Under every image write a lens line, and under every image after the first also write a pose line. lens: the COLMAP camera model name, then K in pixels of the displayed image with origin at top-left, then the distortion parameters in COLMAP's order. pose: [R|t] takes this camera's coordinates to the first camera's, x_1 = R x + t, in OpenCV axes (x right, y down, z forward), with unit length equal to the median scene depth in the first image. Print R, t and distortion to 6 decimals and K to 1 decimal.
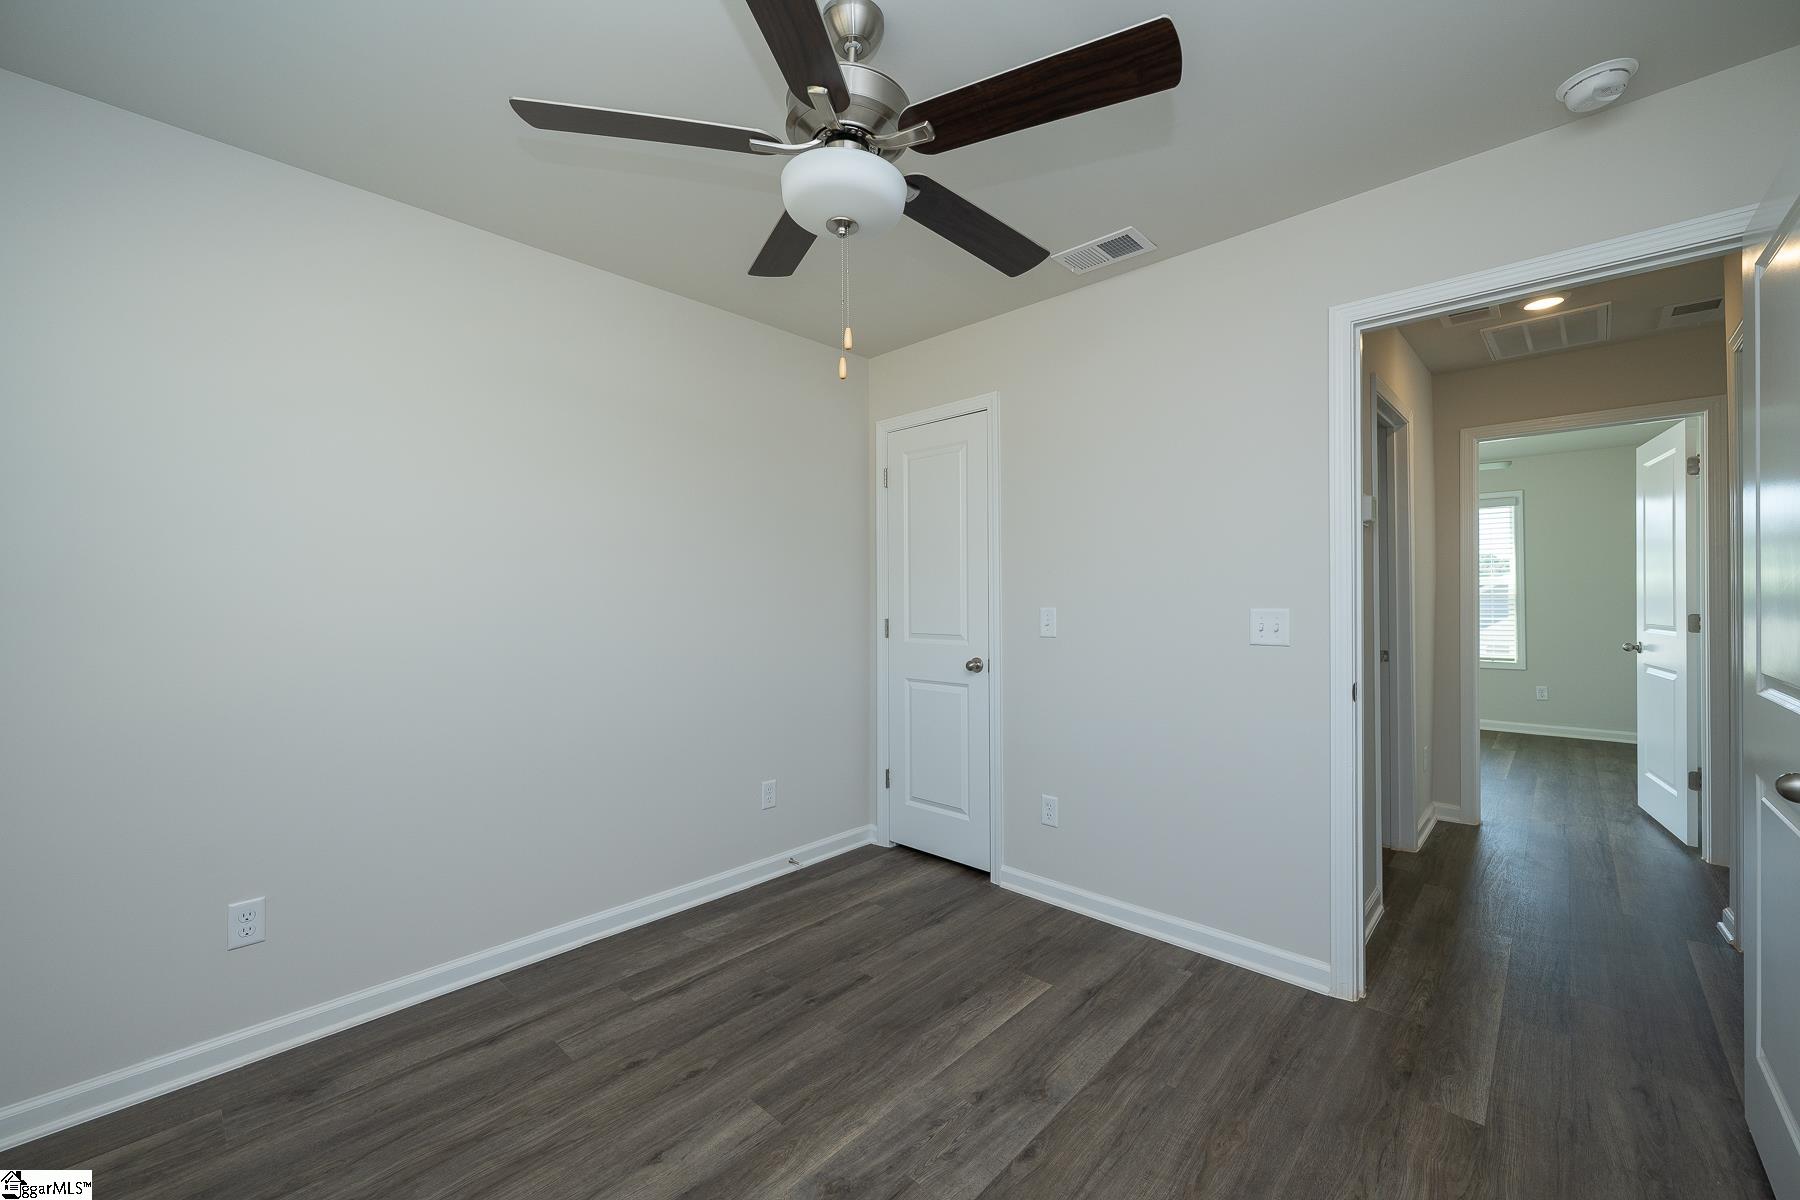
lens RADIAL K [[712.3, 0, 897.6], [0, 712.3, 598.9], [0, 0, 1]] dist [-0.000246, 0.000289]
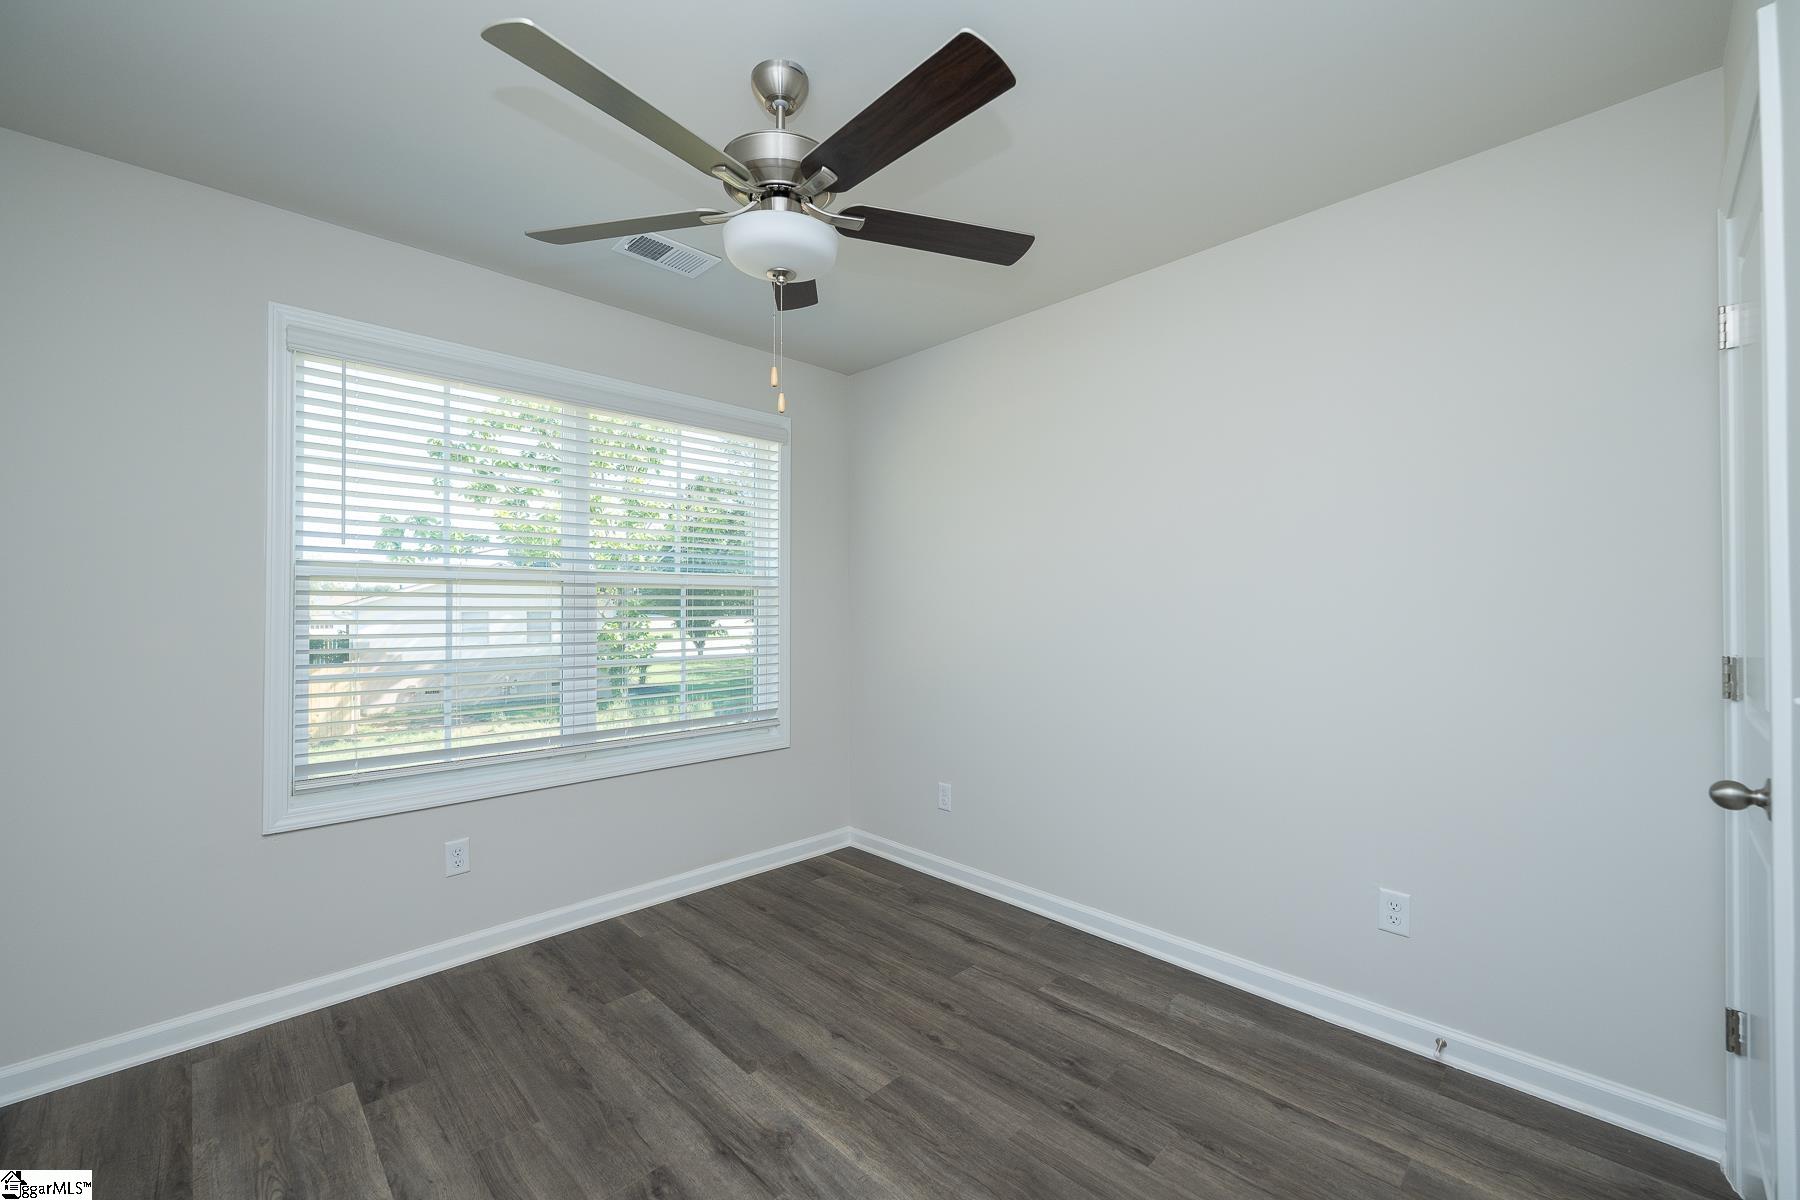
lens RADIAL K [[712.3, 0, 895.2], [0, 712.3, 604.7], [0, 0, 1]] dist [-0.000246, 0.000289]
pose [[-0.041443, 0.002858, -0.999137, 0.740968], [0.003997, 0.999988, 0.002695, -0.011072], [0.999133, -0.003882, -0.041454, 0.889172]]
